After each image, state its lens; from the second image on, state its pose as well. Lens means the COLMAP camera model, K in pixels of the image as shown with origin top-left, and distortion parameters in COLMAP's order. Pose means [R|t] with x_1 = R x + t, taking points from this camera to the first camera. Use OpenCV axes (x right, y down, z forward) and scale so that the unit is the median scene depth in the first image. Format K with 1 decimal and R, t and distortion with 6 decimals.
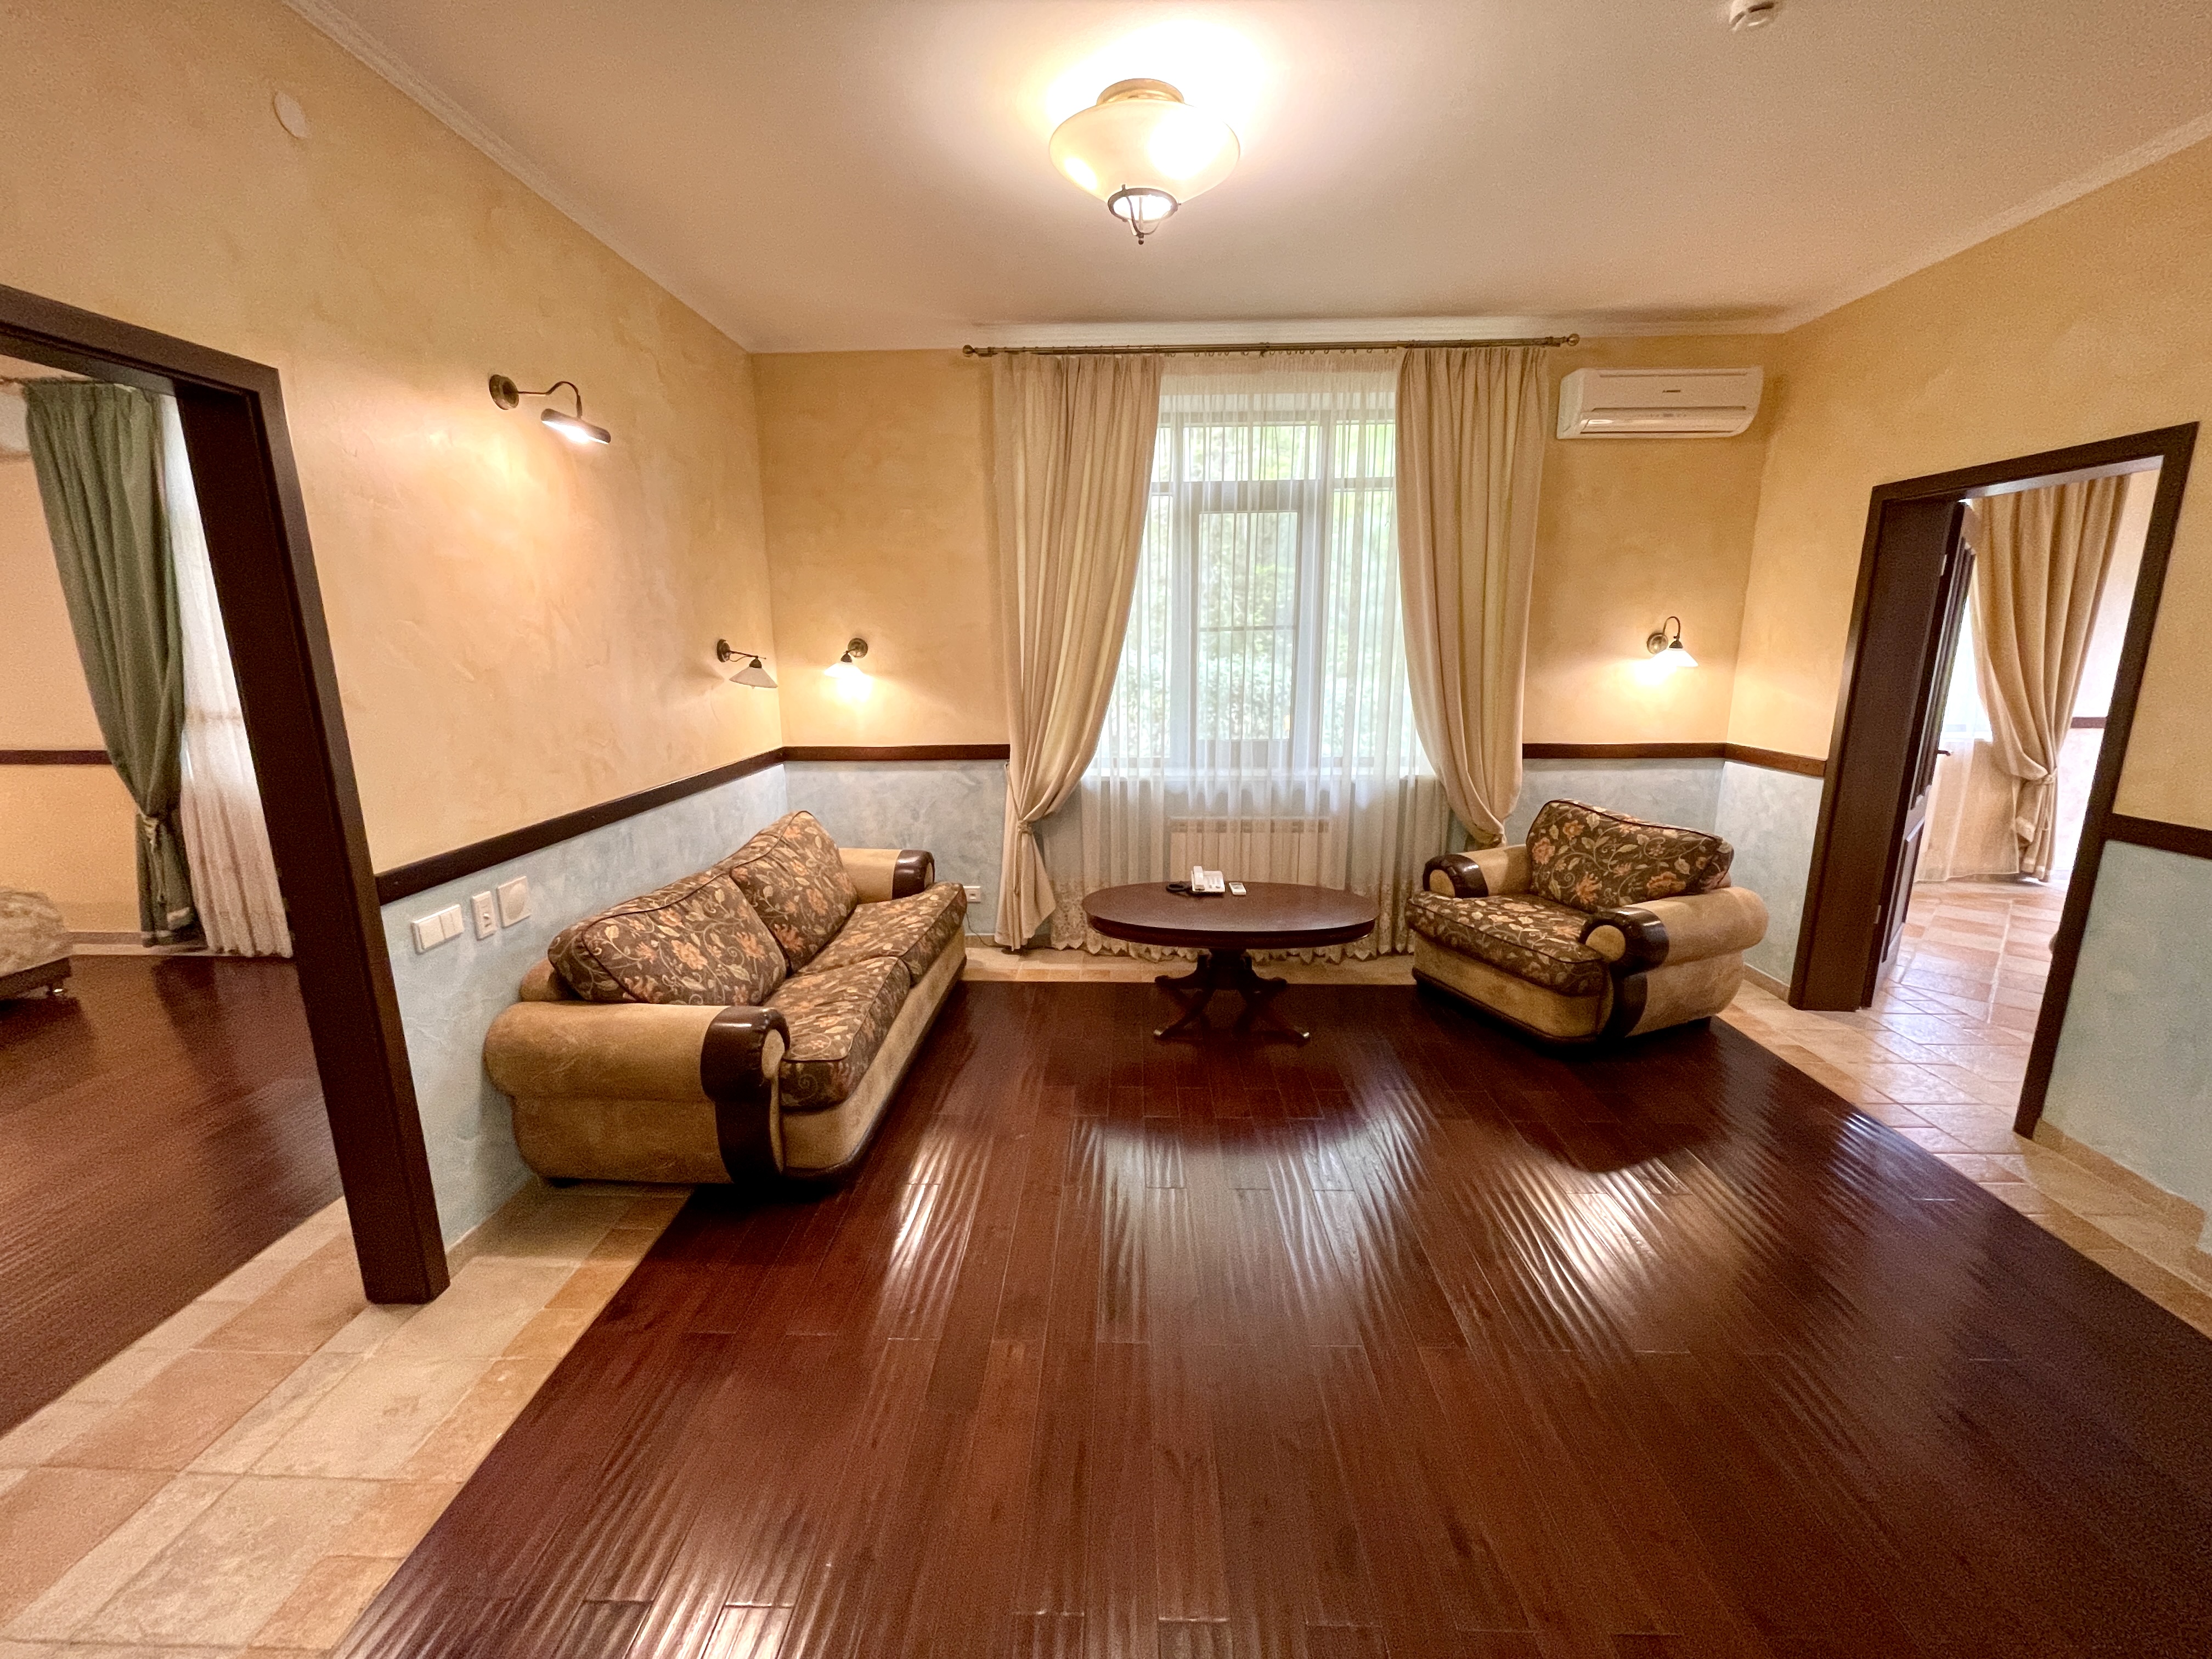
lens RADIAL K [[895.2, 0, 1107.8], [0, 895.2, 826.1], [0, 0, 1]] dist [-0.002397, -0.000384]
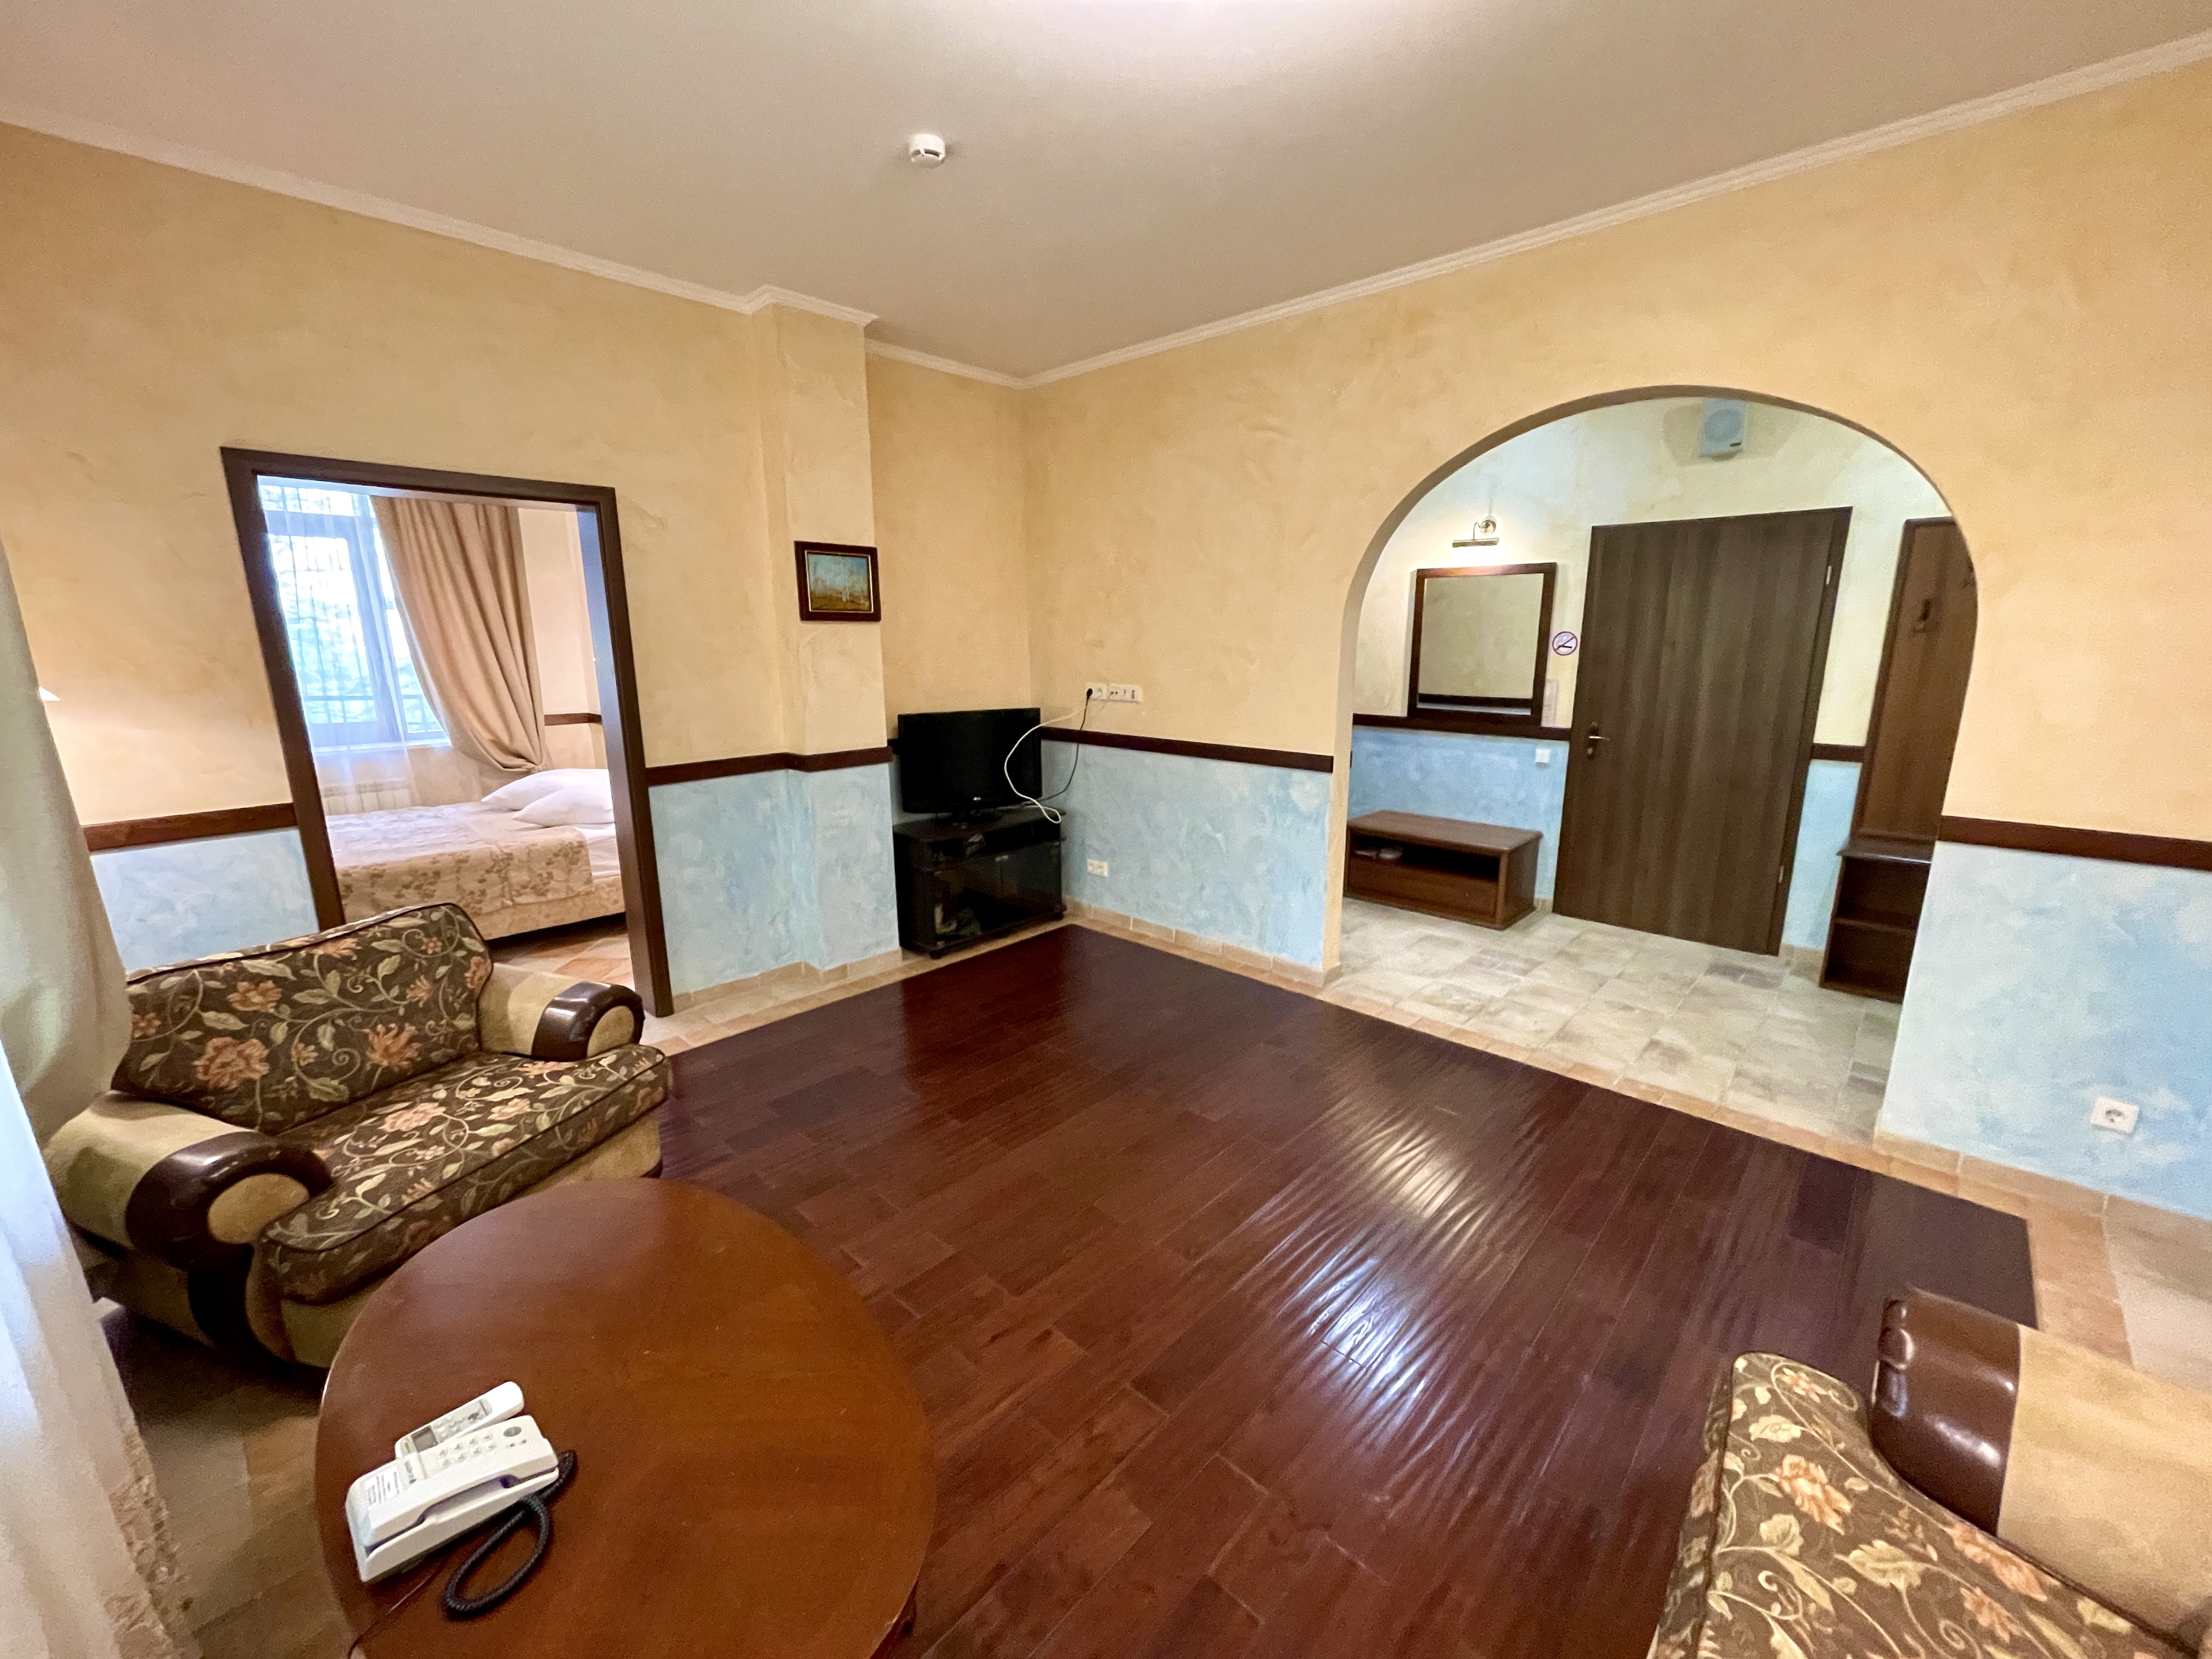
lens RADIAL K [[895.2, 0, 1107.8], [0, 895.2, 826.1], [0, 0, 1]] dist [-0.002397, -0.000384]
pose [[-0.741847, -0.131165, 0.657616, -0.208321], [0.151776, 0.922390, 0.355192, -0.204294], [-0.653166, 0.363308, -0.664365, 0.970444]]
